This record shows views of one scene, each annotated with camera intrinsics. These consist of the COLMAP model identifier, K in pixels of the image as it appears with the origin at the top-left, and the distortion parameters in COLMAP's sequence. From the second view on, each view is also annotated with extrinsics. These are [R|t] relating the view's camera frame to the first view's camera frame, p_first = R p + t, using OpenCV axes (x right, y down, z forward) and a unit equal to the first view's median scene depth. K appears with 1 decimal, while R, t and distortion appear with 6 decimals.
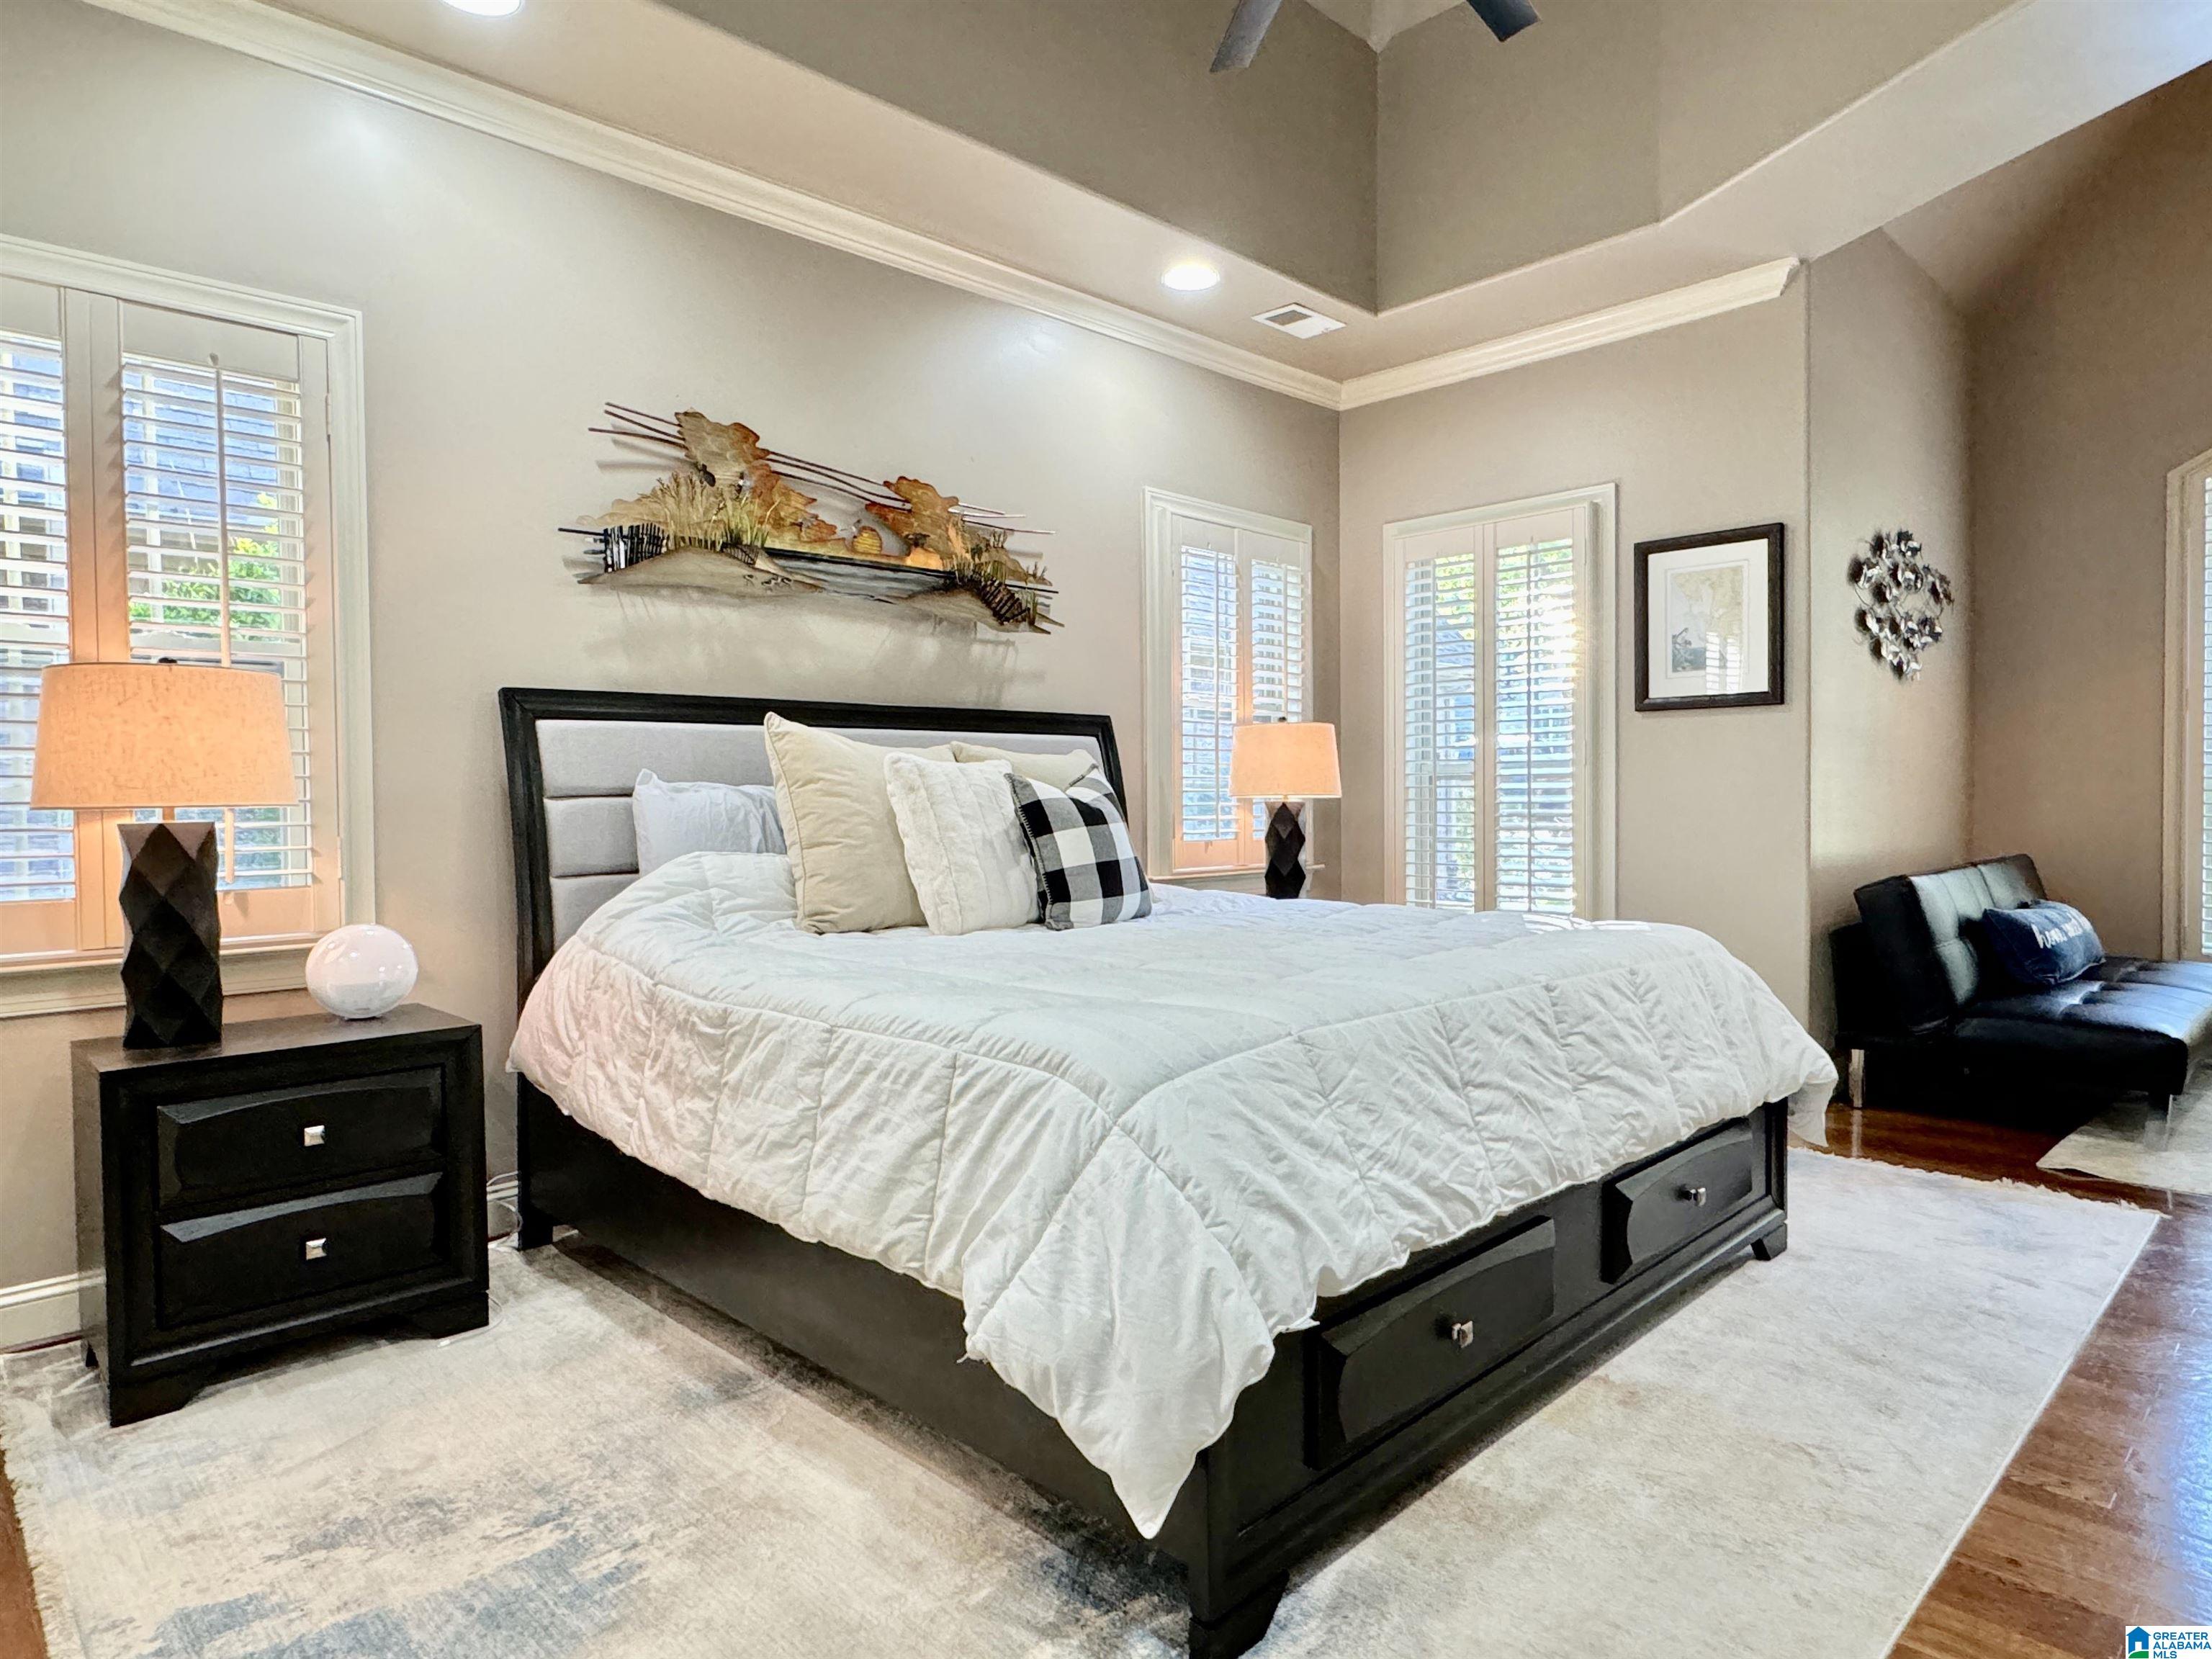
lens RADIAL K [[1320.2, 0, 1119.6], [0, 1320.2, 827.6], [0, 0, 1]] dist [0.002359, 0.000942]
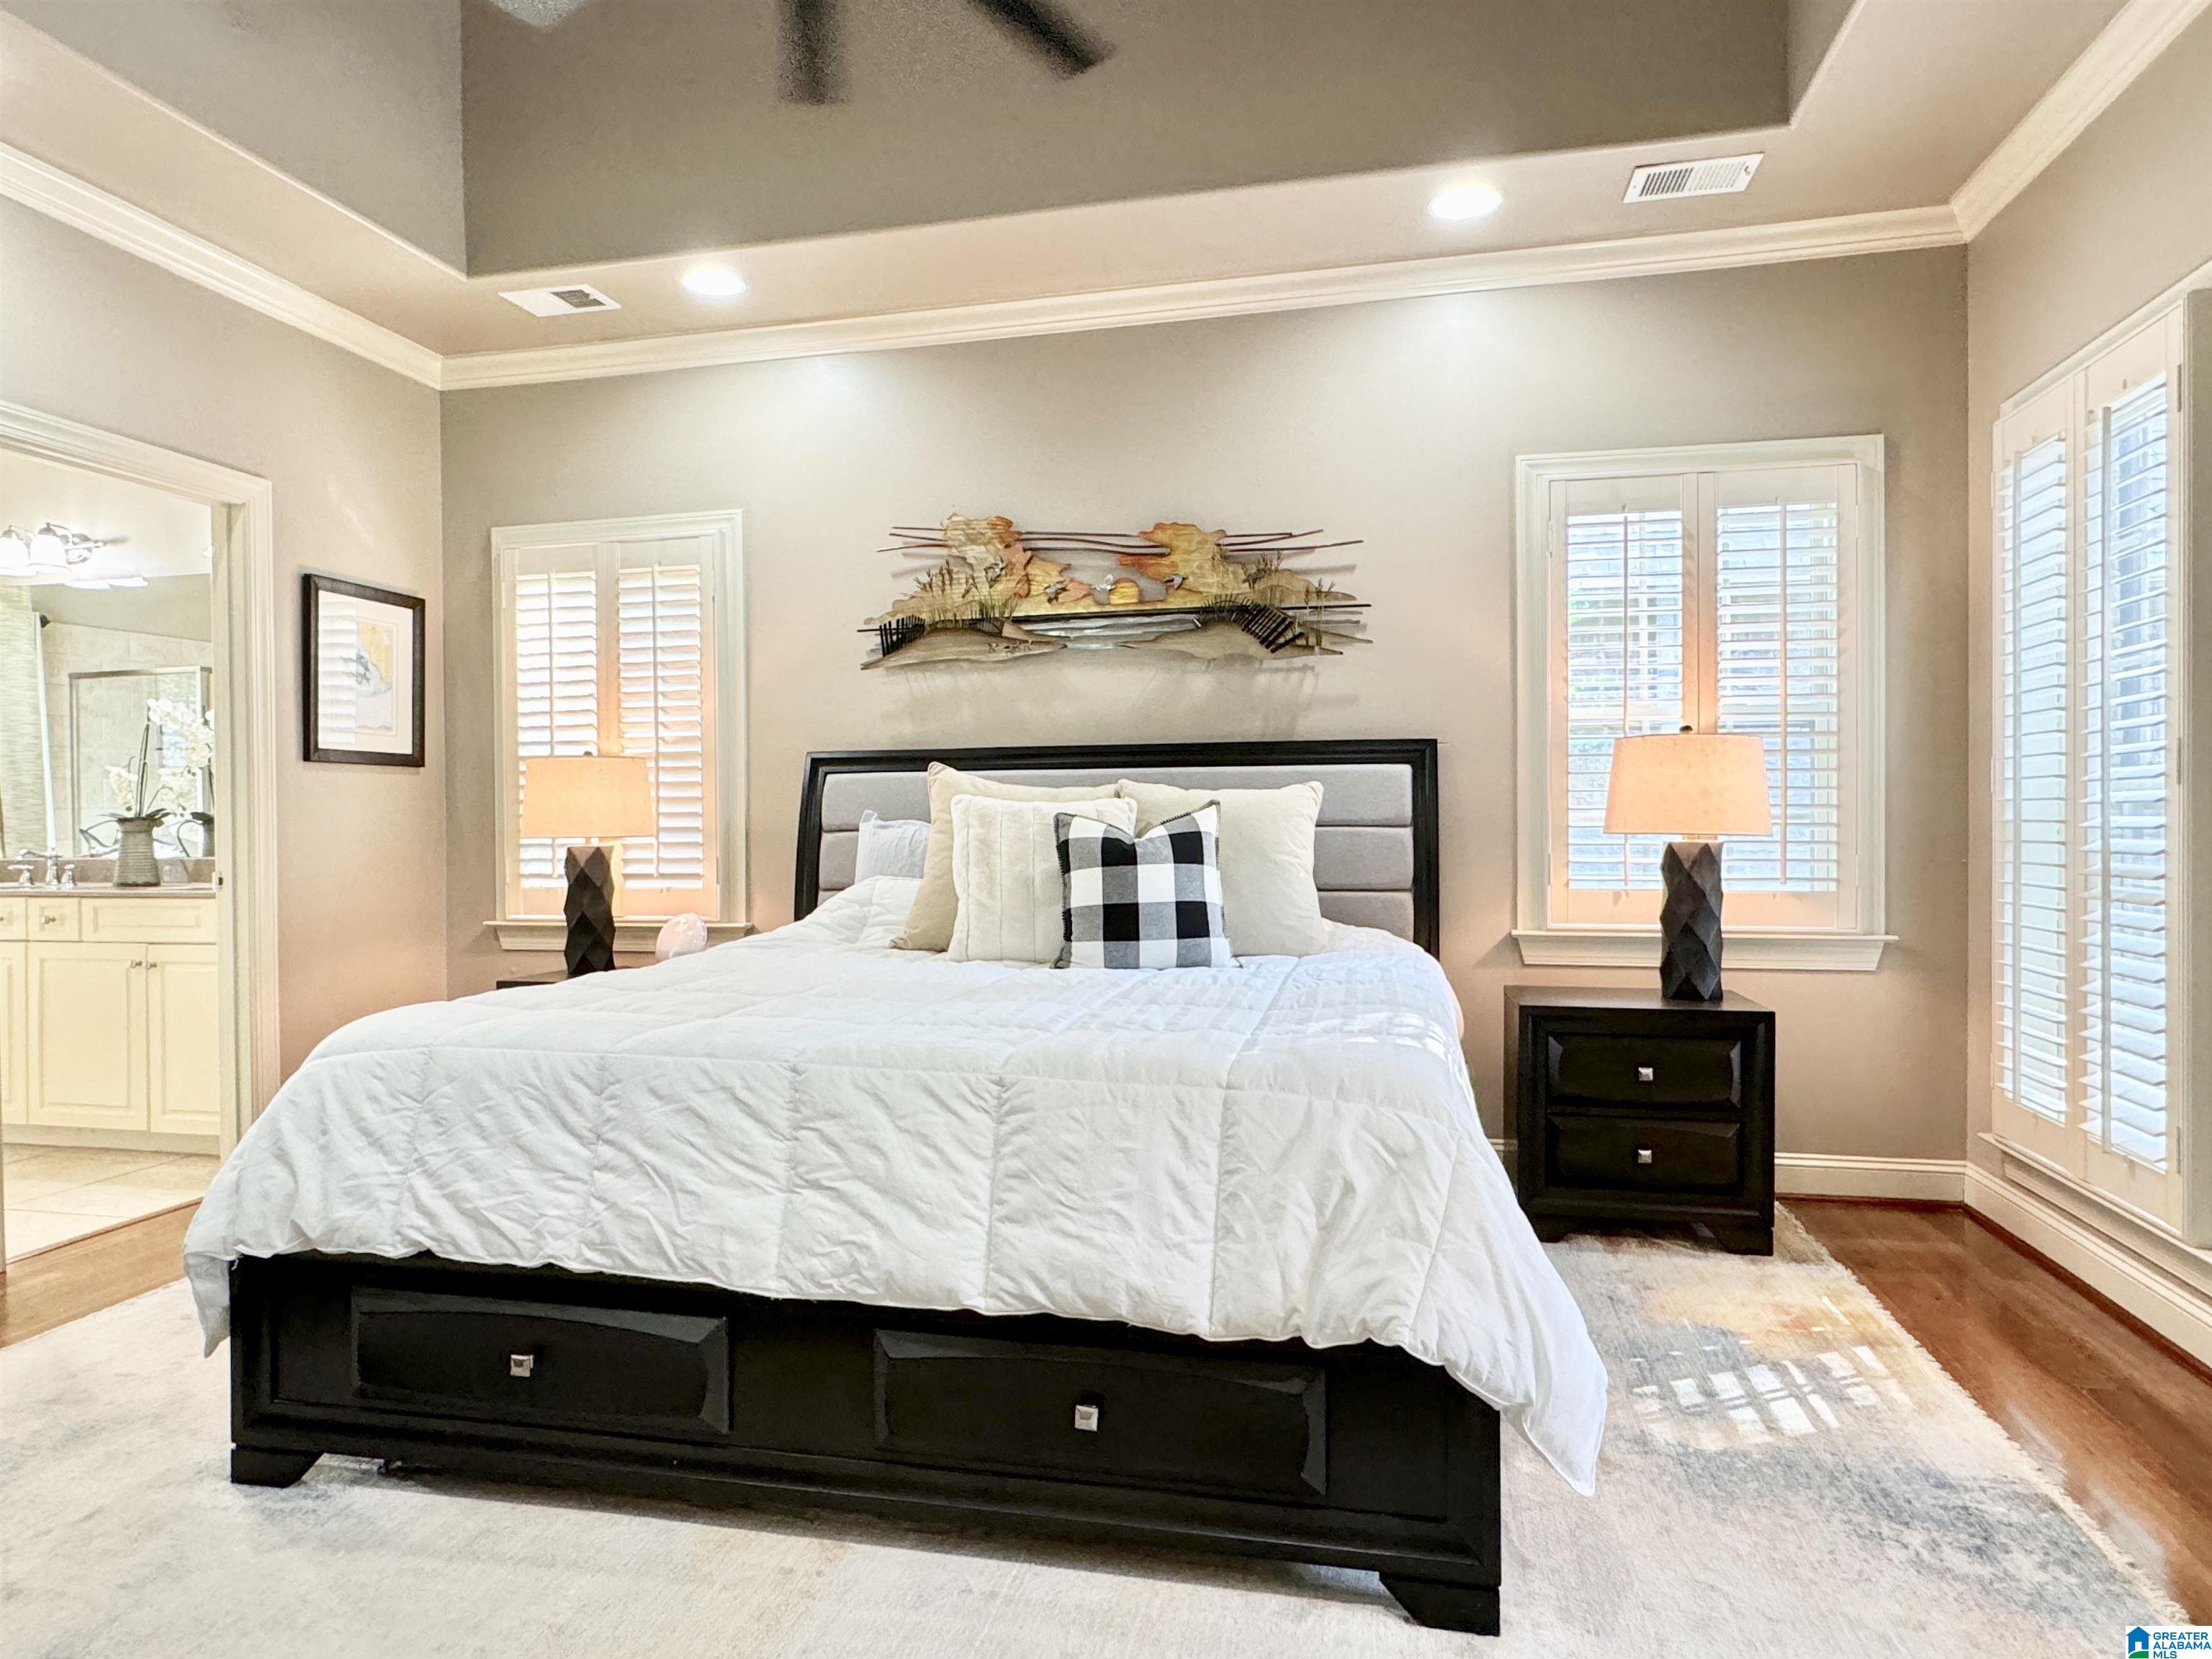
lens RADIAL K [[1320.2, 0, 1112.3], [0, 1320.2, 827.9], [0, 0, 1]] dist [0.002359, 0.000942]
pose [[0.527878, 0.013344, -0.849215, 0.773717], [-0.019481, 0.999804, 0.003601, -0.031706], [0.849096, 0.014643, 0.528035, 0.462764]]
